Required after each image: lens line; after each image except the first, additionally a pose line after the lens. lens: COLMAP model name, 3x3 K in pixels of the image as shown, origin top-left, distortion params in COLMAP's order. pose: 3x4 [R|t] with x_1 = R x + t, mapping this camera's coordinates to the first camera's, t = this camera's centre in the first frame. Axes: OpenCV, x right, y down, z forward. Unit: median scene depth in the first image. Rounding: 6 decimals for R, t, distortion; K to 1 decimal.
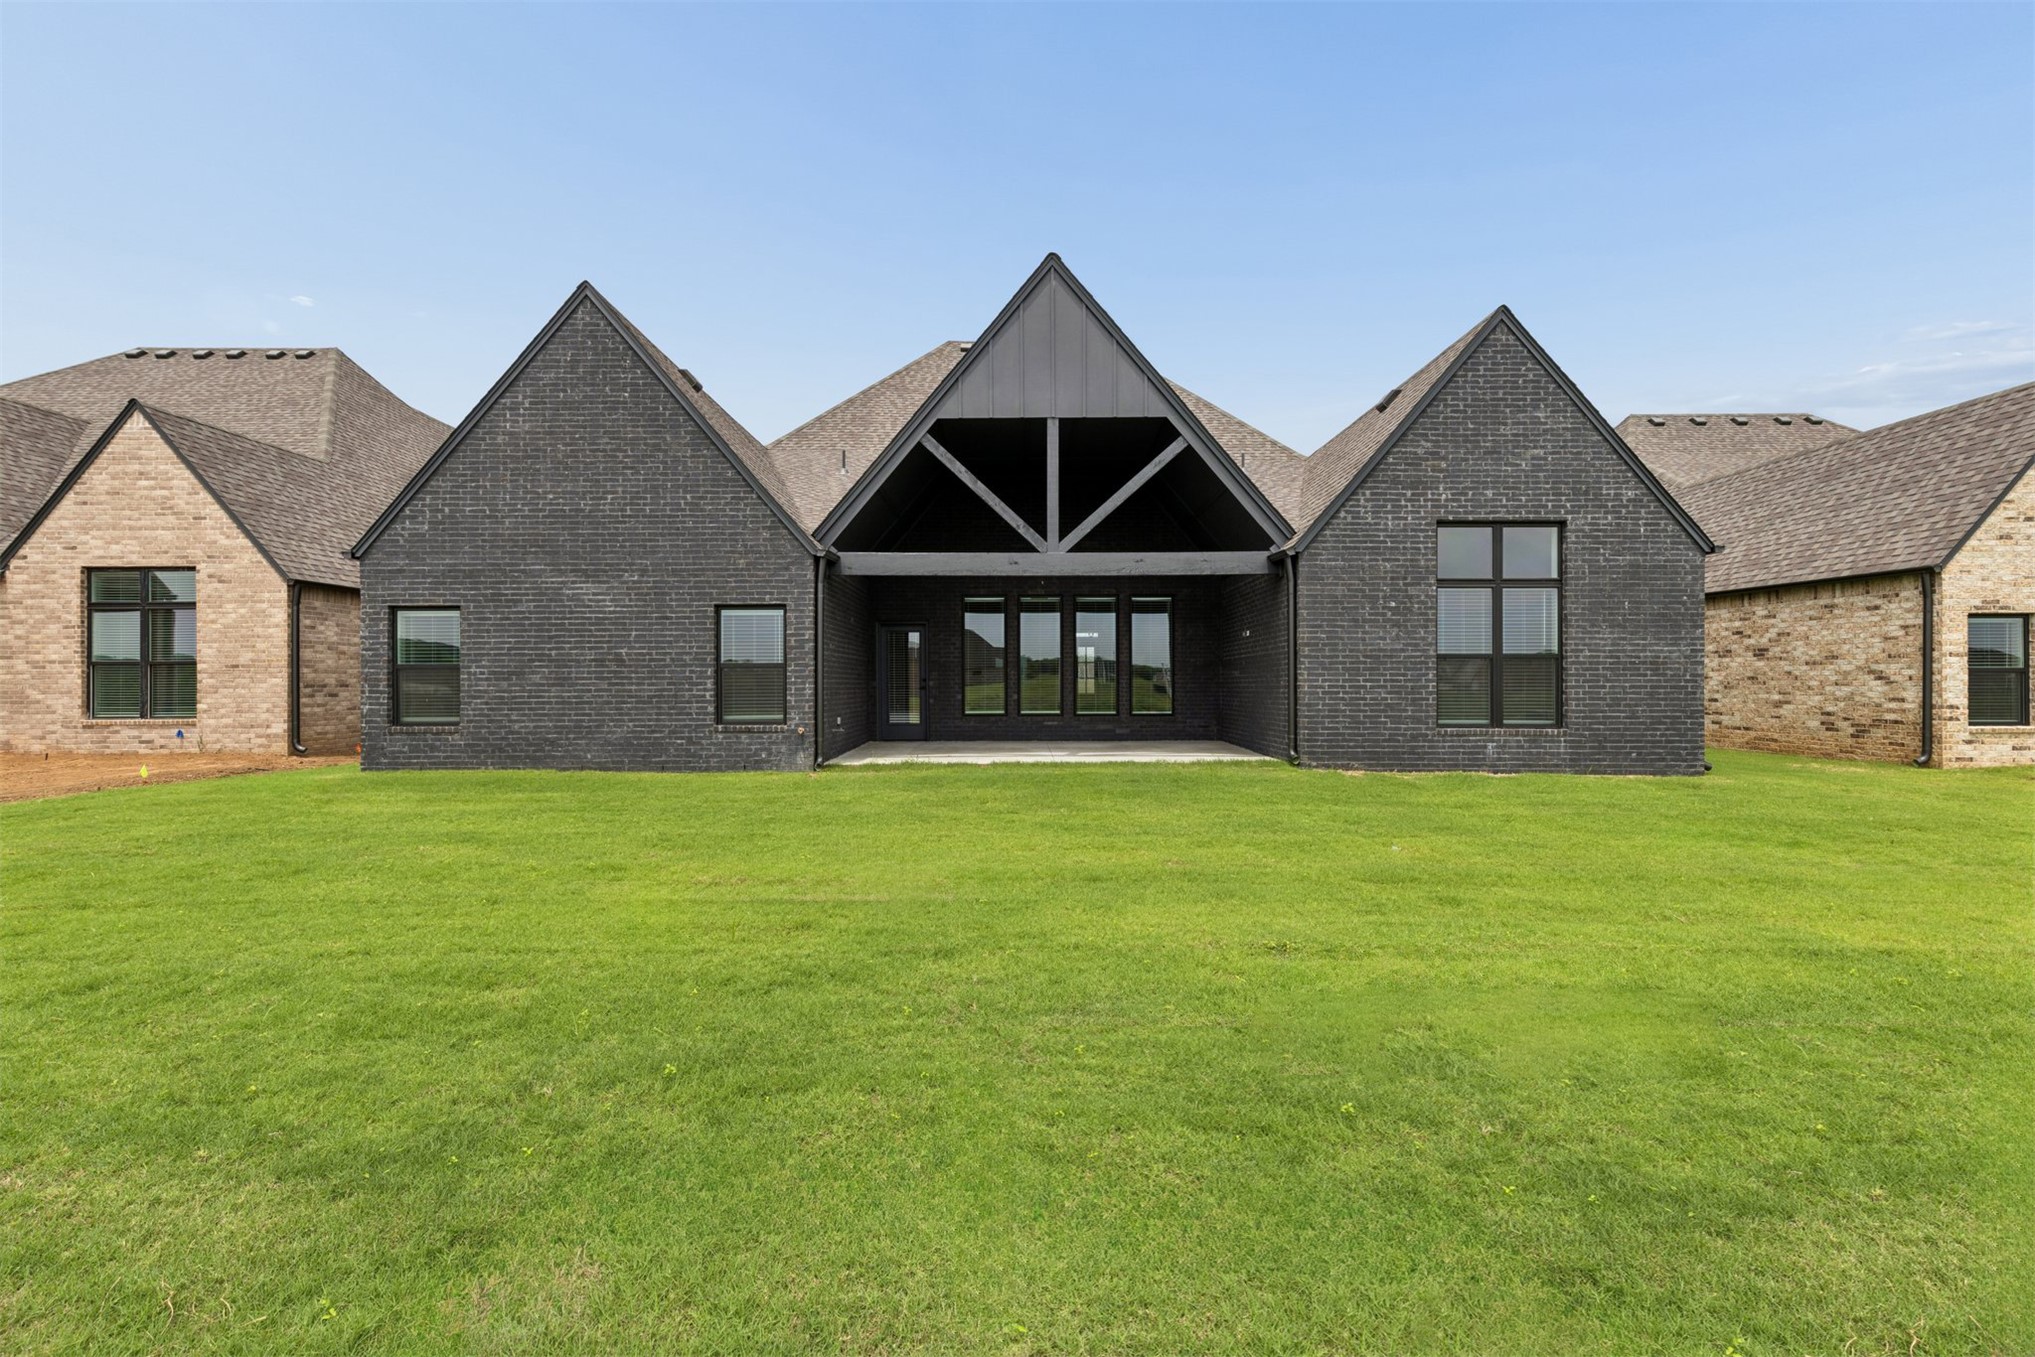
lens RADIAL K [[920.6, 0, 1017.8], [0, 920.6, 685.7], [0, 0, 1]] dist [0.005943, 0.000829]
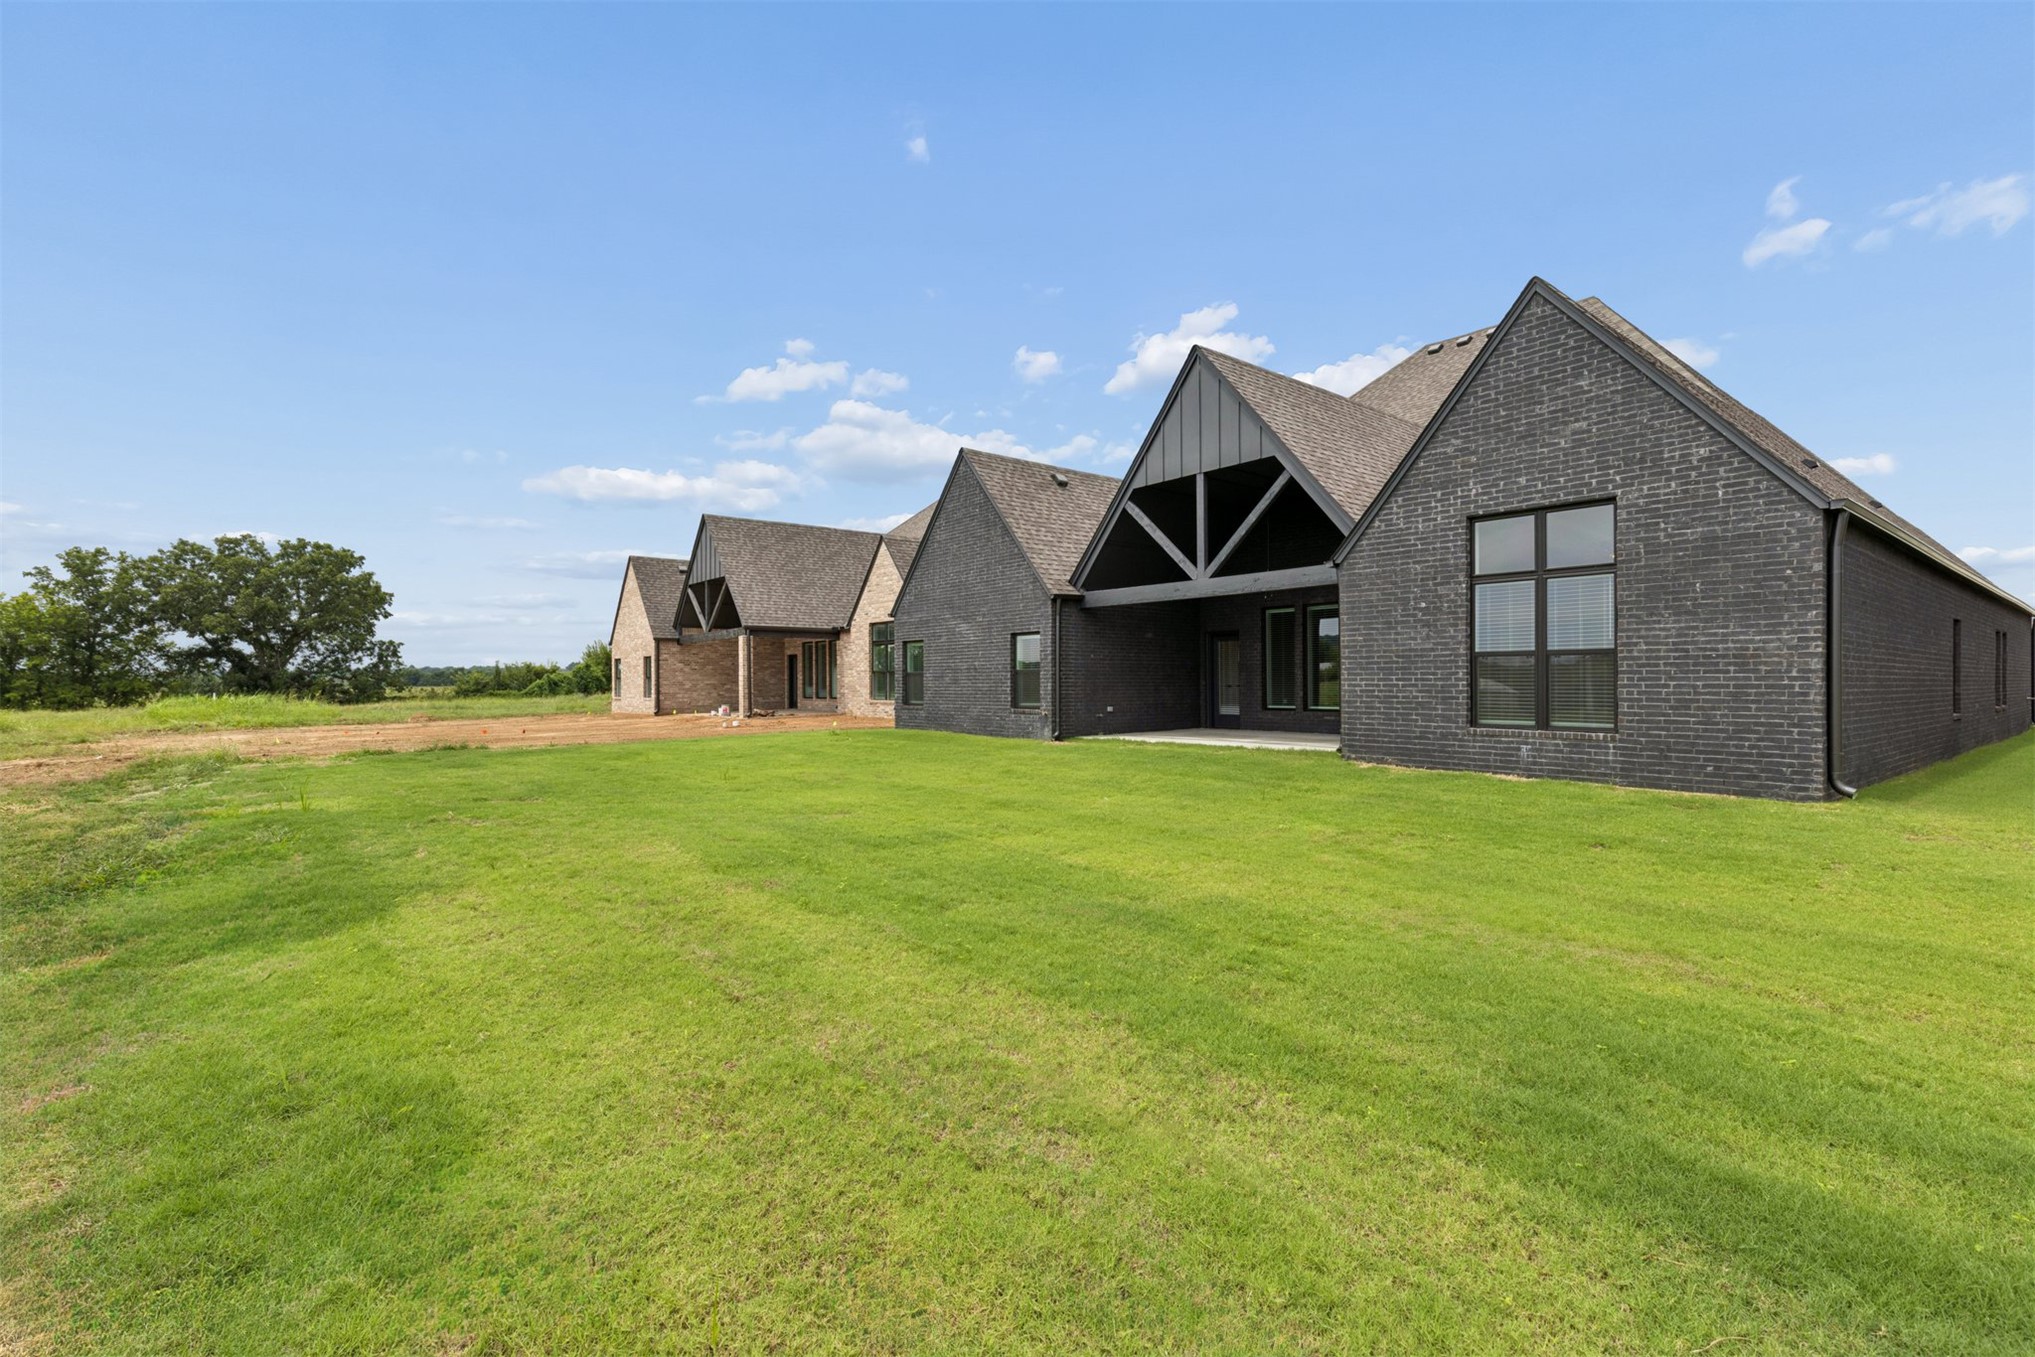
lens RADIAL K [[920.6, 0, 1024.6], [0, 920.6, 680.5], [0, 0, 1]] dist [0.005943, 0.000829]
pose [[0.634217, -0.002446, -0.773152, 0.909499], [0.003204, 0.999995, -0.000535, -0.005191], [0.773149, -0.002138, 0.634221, 0.008426]]
